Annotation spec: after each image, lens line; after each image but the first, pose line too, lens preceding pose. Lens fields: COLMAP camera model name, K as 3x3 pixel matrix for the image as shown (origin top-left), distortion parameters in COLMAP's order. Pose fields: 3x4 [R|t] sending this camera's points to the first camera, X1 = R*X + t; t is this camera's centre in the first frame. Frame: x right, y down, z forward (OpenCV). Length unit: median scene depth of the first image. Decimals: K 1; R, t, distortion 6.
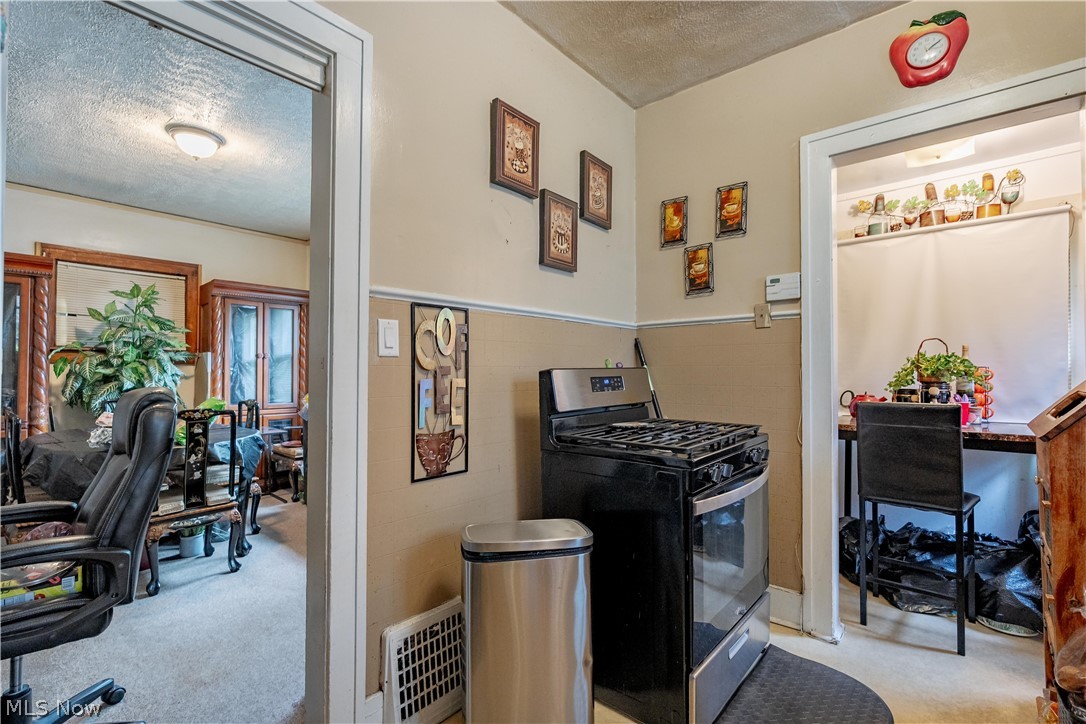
lens RADIAL K [[499.5, 0, 543.1], [0, 499.5, 364.9], [0, 0, 1]] dist [-0.005578, -0.000398]
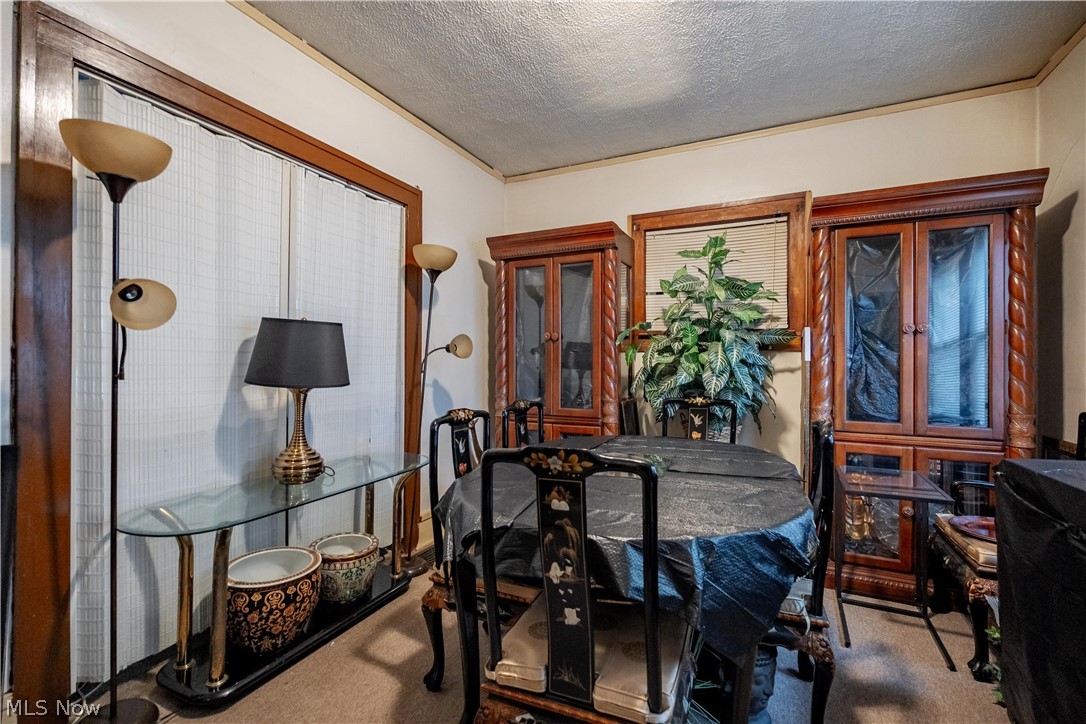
lens RADIAL K [[474.1, 0, 540.1], [0, 474.1, 363.6], [0, 0, 1]] dist [-0.006088, 0.000361]
pose [[0.260998, -0.004781, -0.965327, -0.247521], [0.009557, 0.999952, -0.002369, 0.018362], [0.965292, -0.008607, 0.261031, 0.631792]]
